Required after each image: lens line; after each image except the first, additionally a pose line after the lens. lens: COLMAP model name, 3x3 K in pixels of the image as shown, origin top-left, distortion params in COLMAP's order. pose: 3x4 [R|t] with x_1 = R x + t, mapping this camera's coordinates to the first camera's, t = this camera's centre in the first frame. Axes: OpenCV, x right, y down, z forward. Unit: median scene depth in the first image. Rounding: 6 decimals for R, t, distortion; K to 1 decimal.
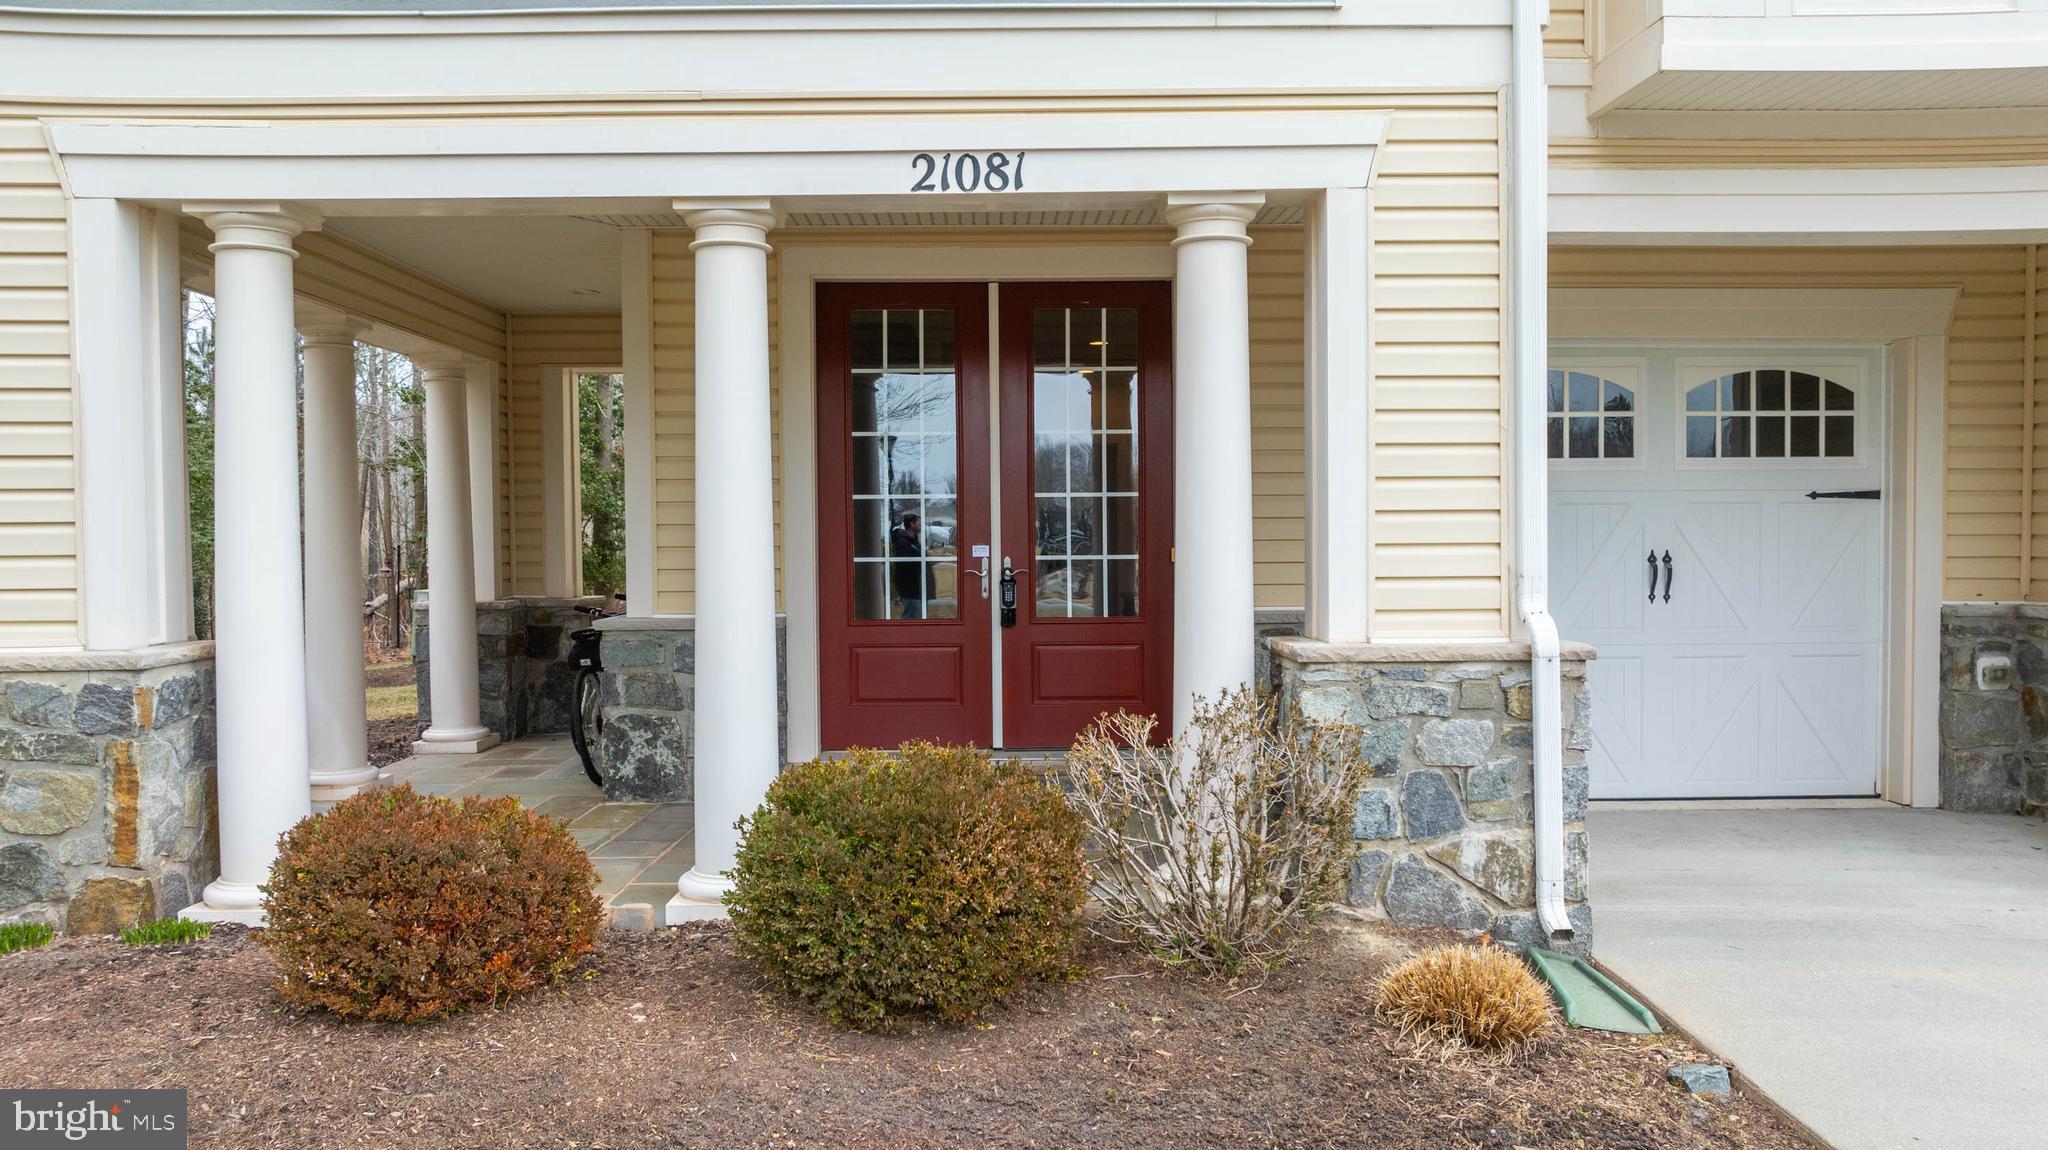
lens RADIAL K [[1475.7, 0, 1026.8], [0, 1475.7, 578.2], [0, 0, 1]] dist [-0.026296, -0.002853]
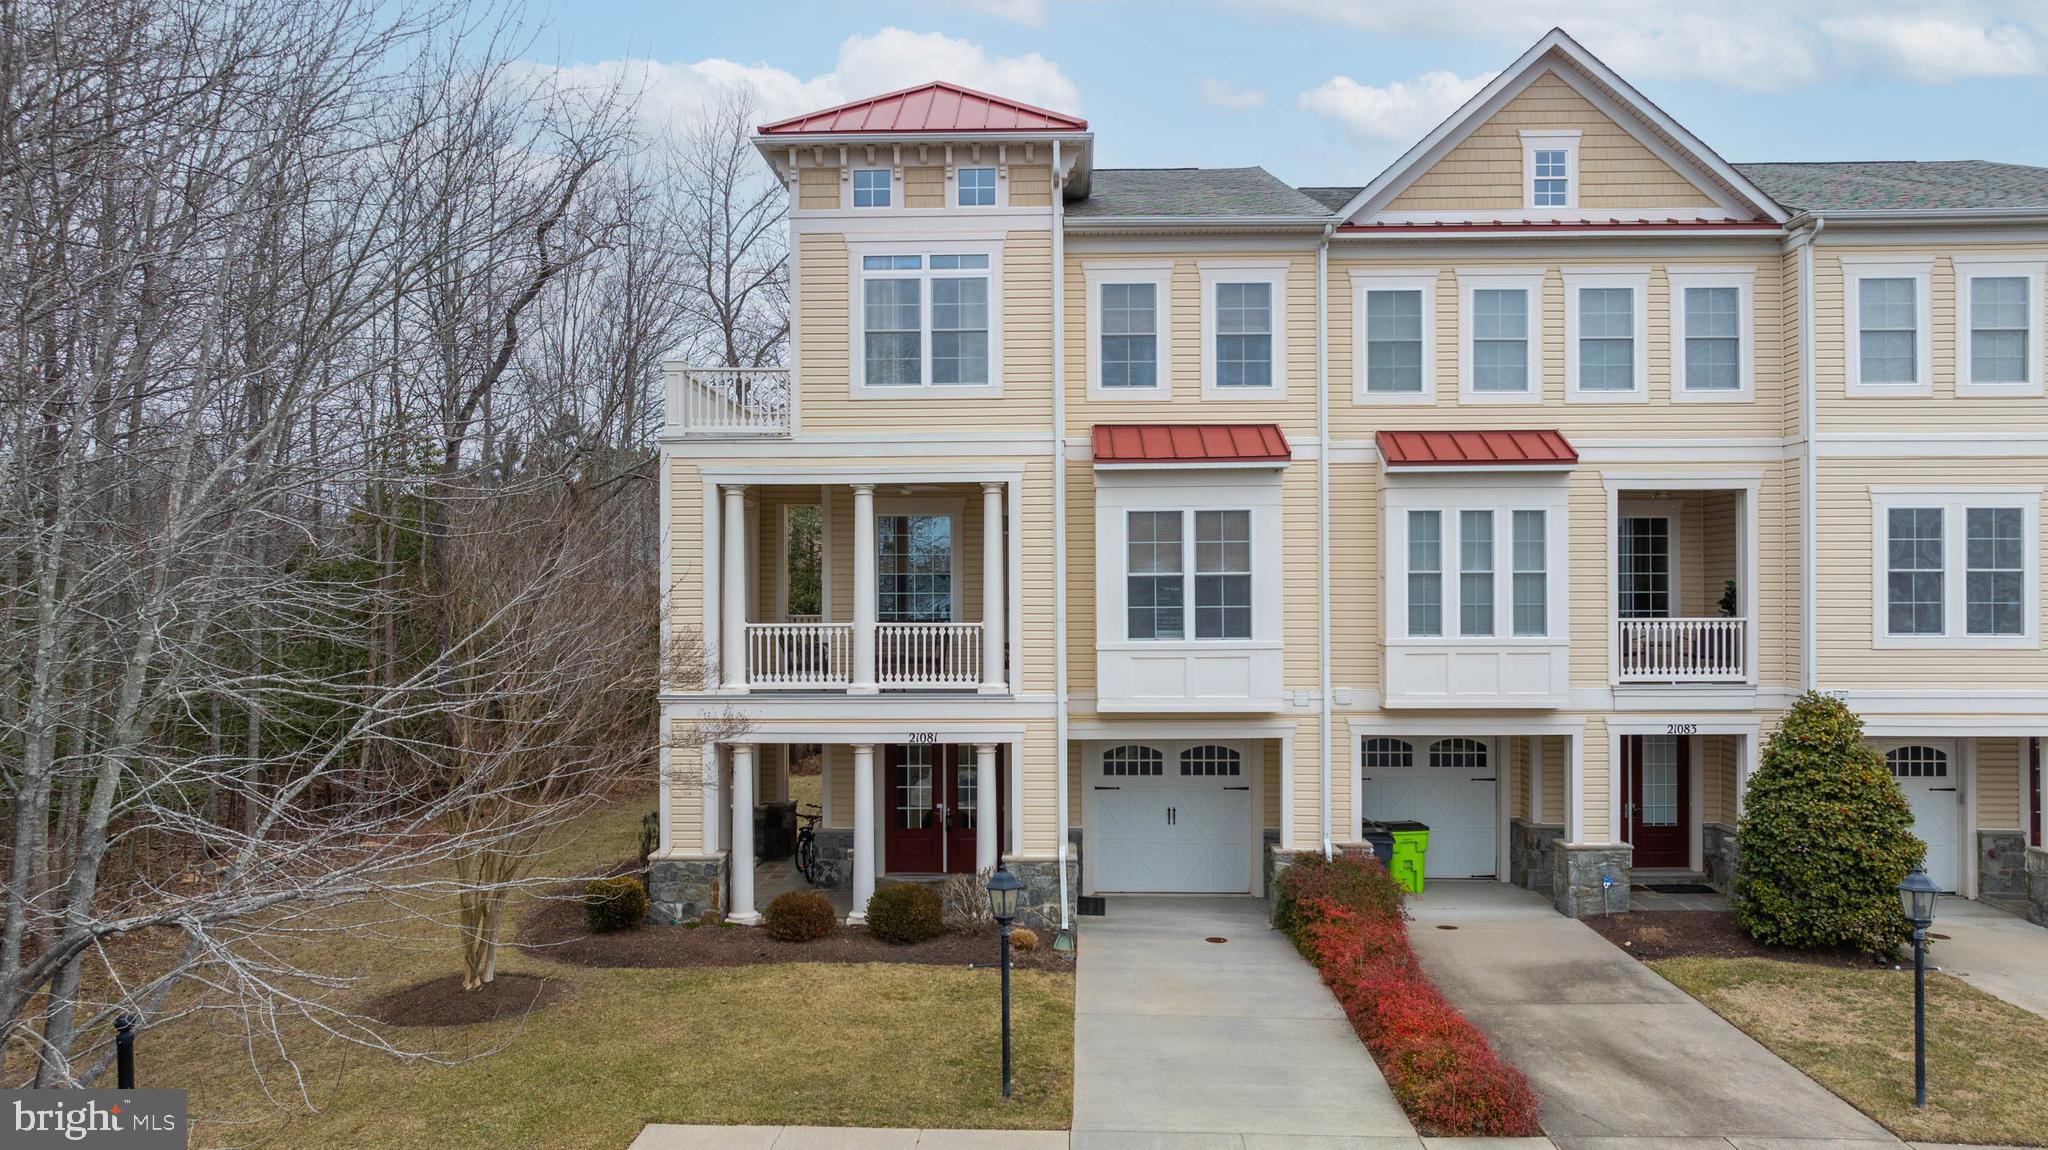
lens RADIAL K [[1469.1, 0, 1018.7], [0, 1469.1, 588.2], [0, 0, 1]] dist [-0.009648, -0.002835]
pose [[0.998733, 0.002855, -0.050240, 0.420494], [-0.004386, 0.999528, -0.030392, -0.560095], [0.050130, 0.030574, 0.998275, -2.991877]]
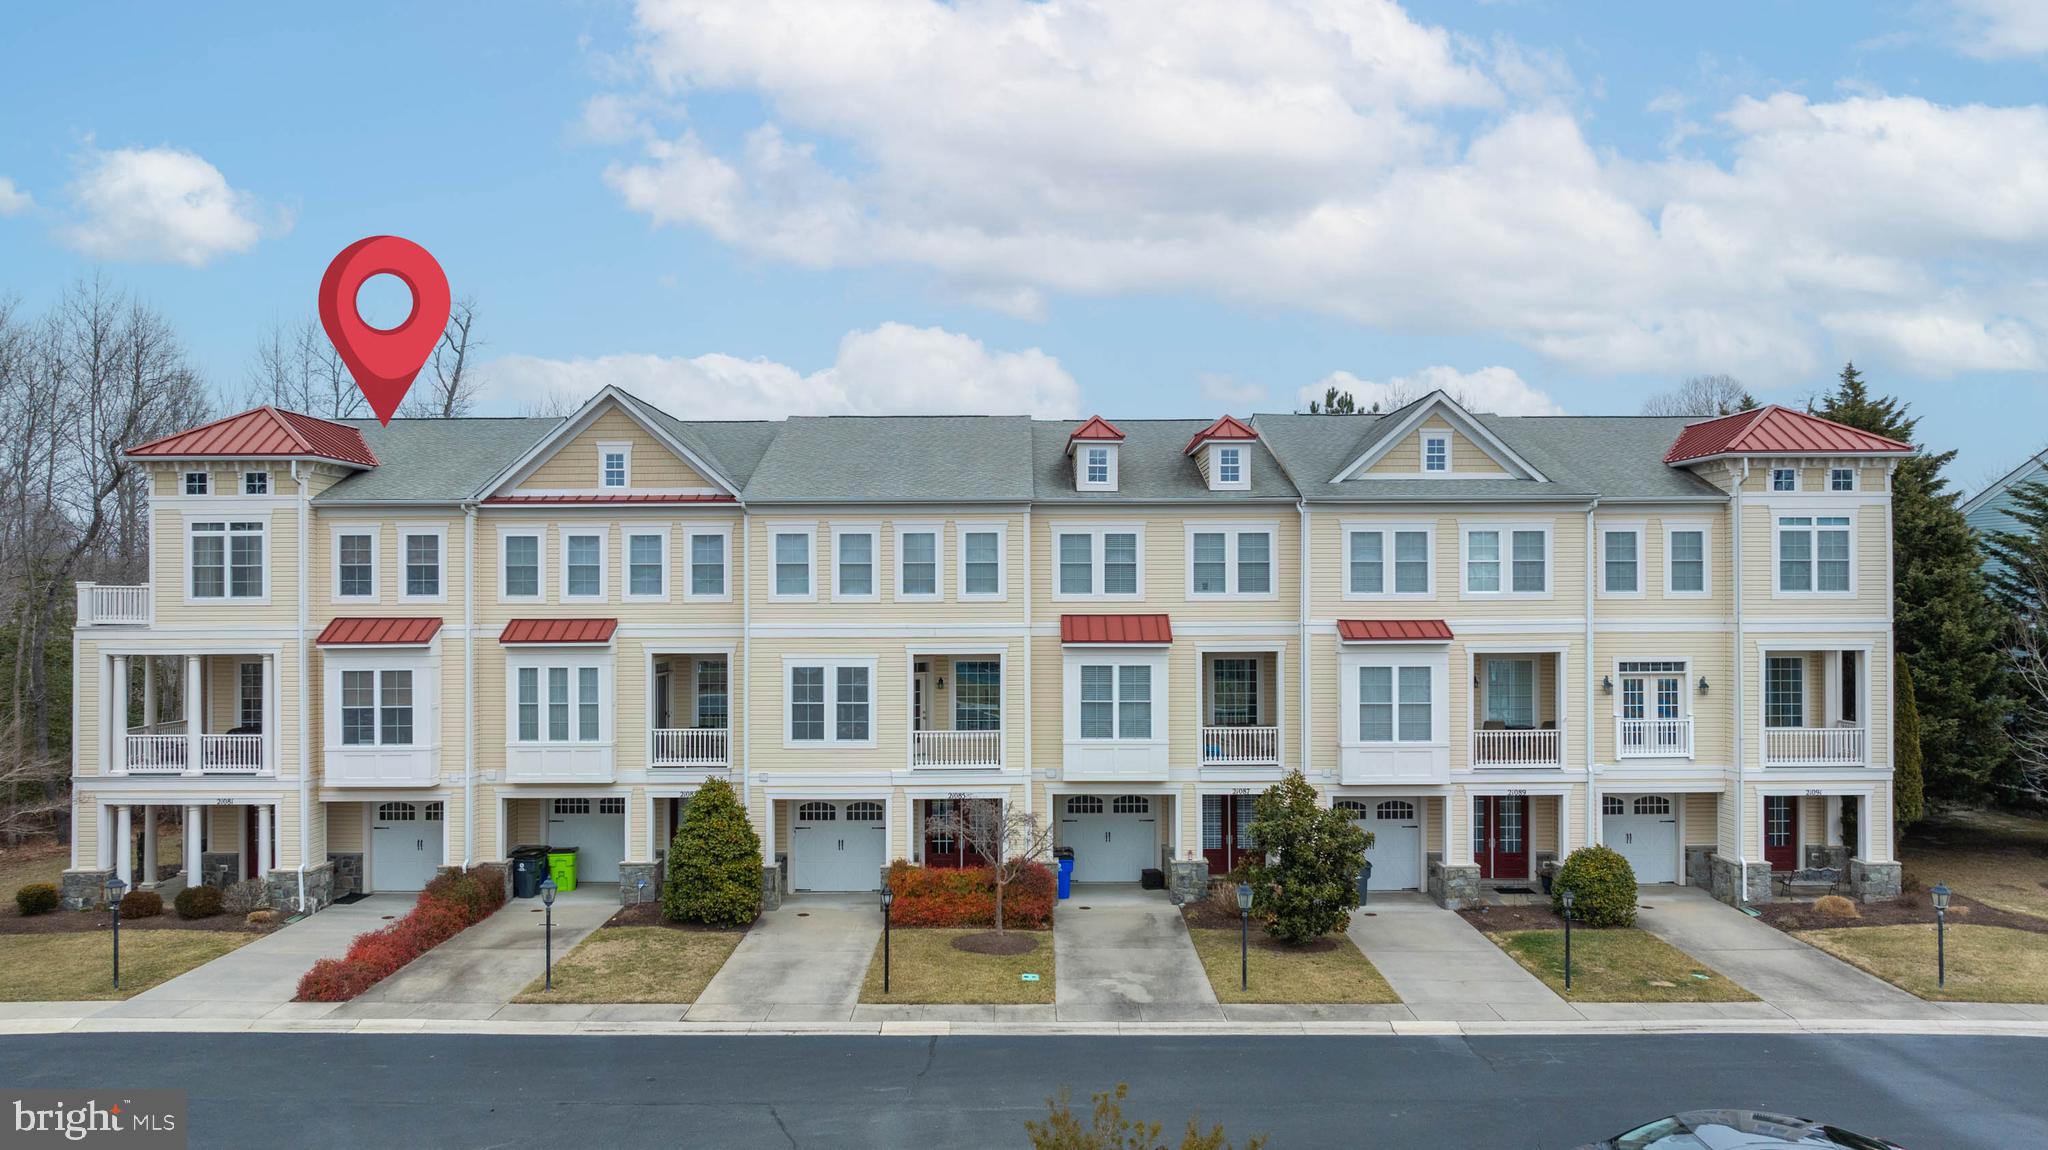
lens RADIAL K [[1475.7, 0, 1026.8], [0, 1475.7, 578.2], [0, 0, 1]] dist [-0.026296, -0.002853]
pose [[0.999815, 0.002061, -0.019138, 3.867186], [-0.002856, 0.999129, -0.041626, -1.048163], [0.019036, 0.041673, 0.998950, -5.853797]]
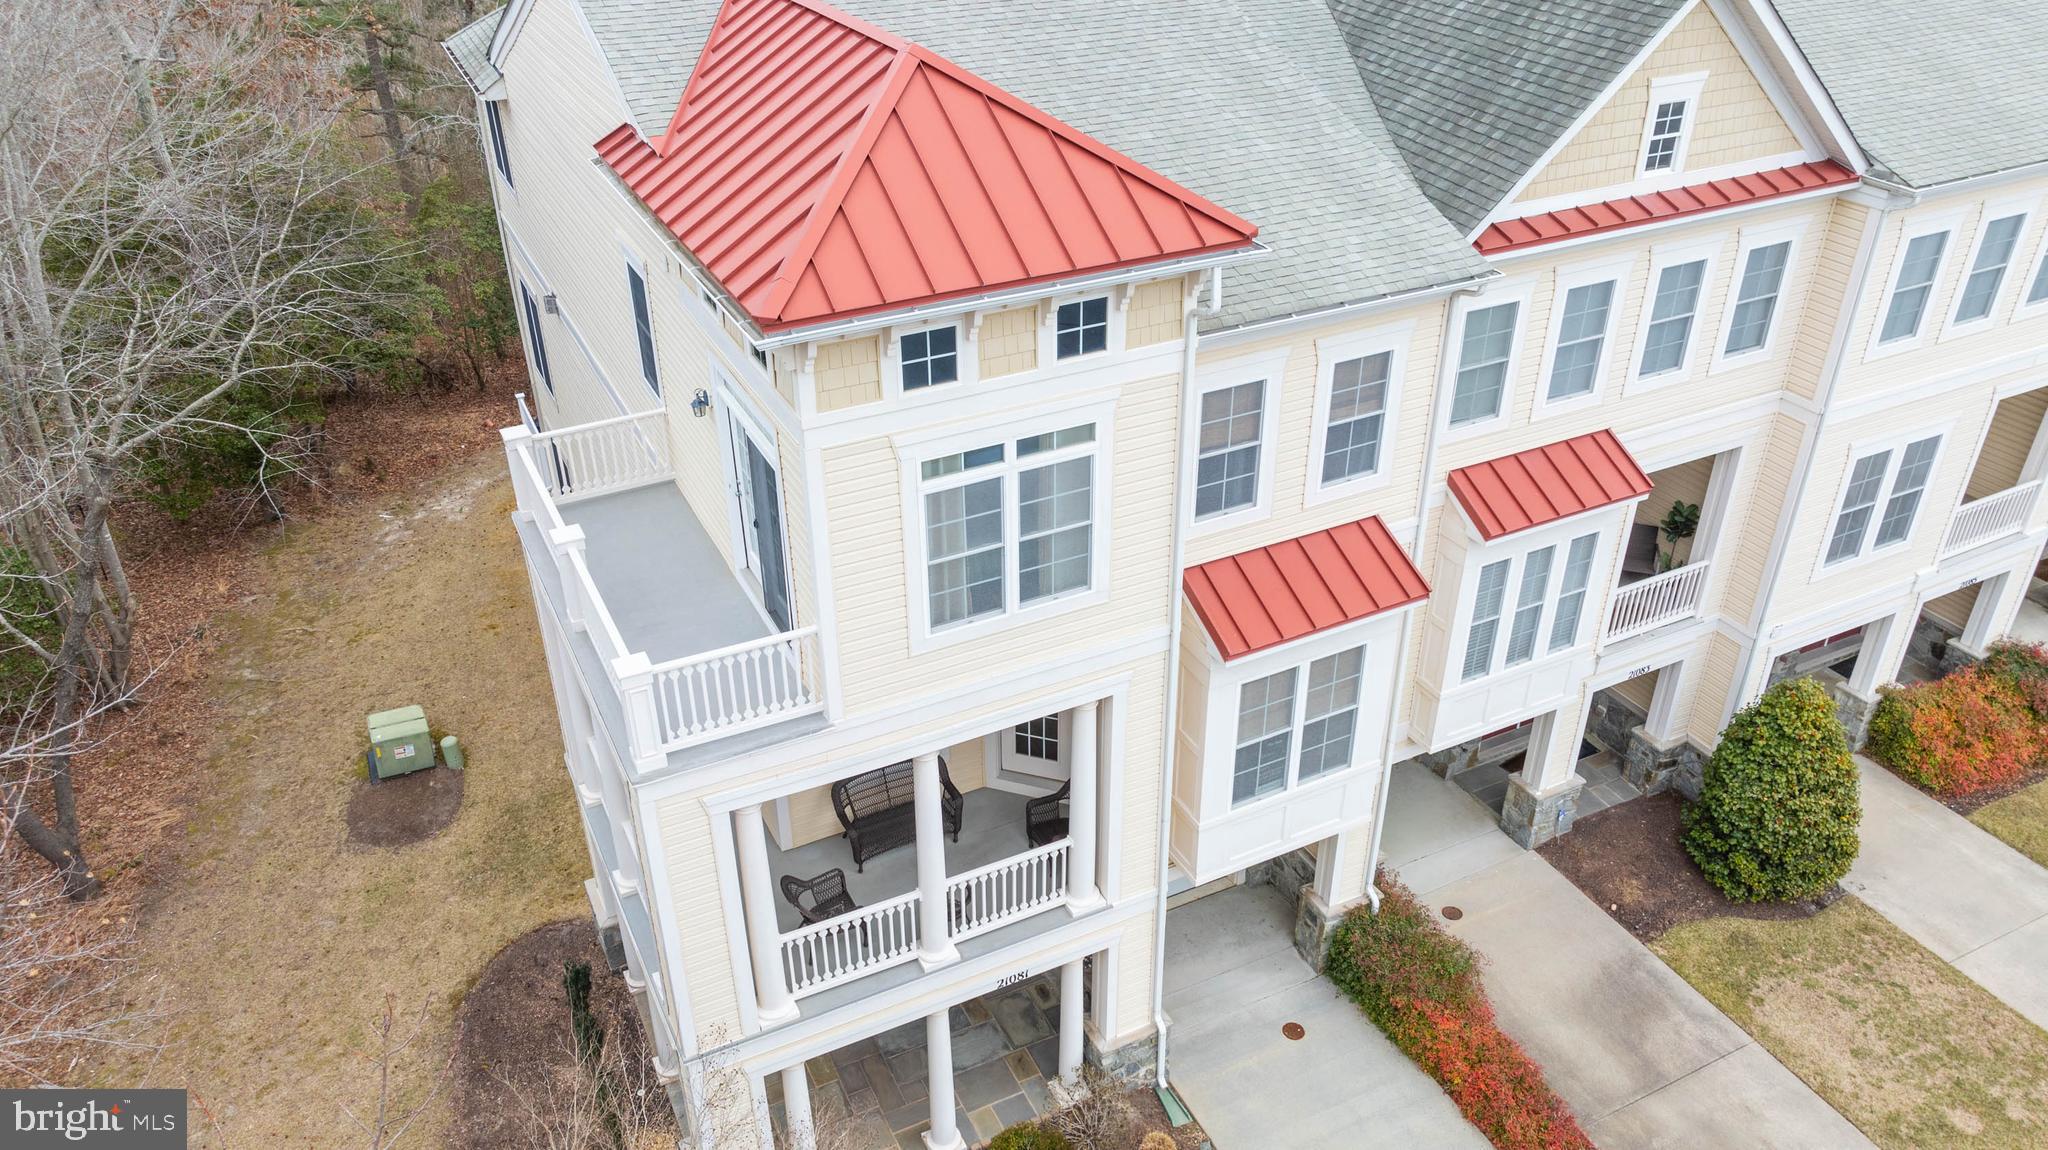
lens RADIAL K [[1469.1, 0, 1018.7], [0, 1469.1, 588.2], [0, 0, 1]] dist [-0.009648, -0.002835]
pose [[0.903564, -0.225382, 0.364383, -1.018239], [0.015605, 0.867210, 0.497699, -2.644938], [-0.428168, -0.444016, 0.787097, -1.185946]]
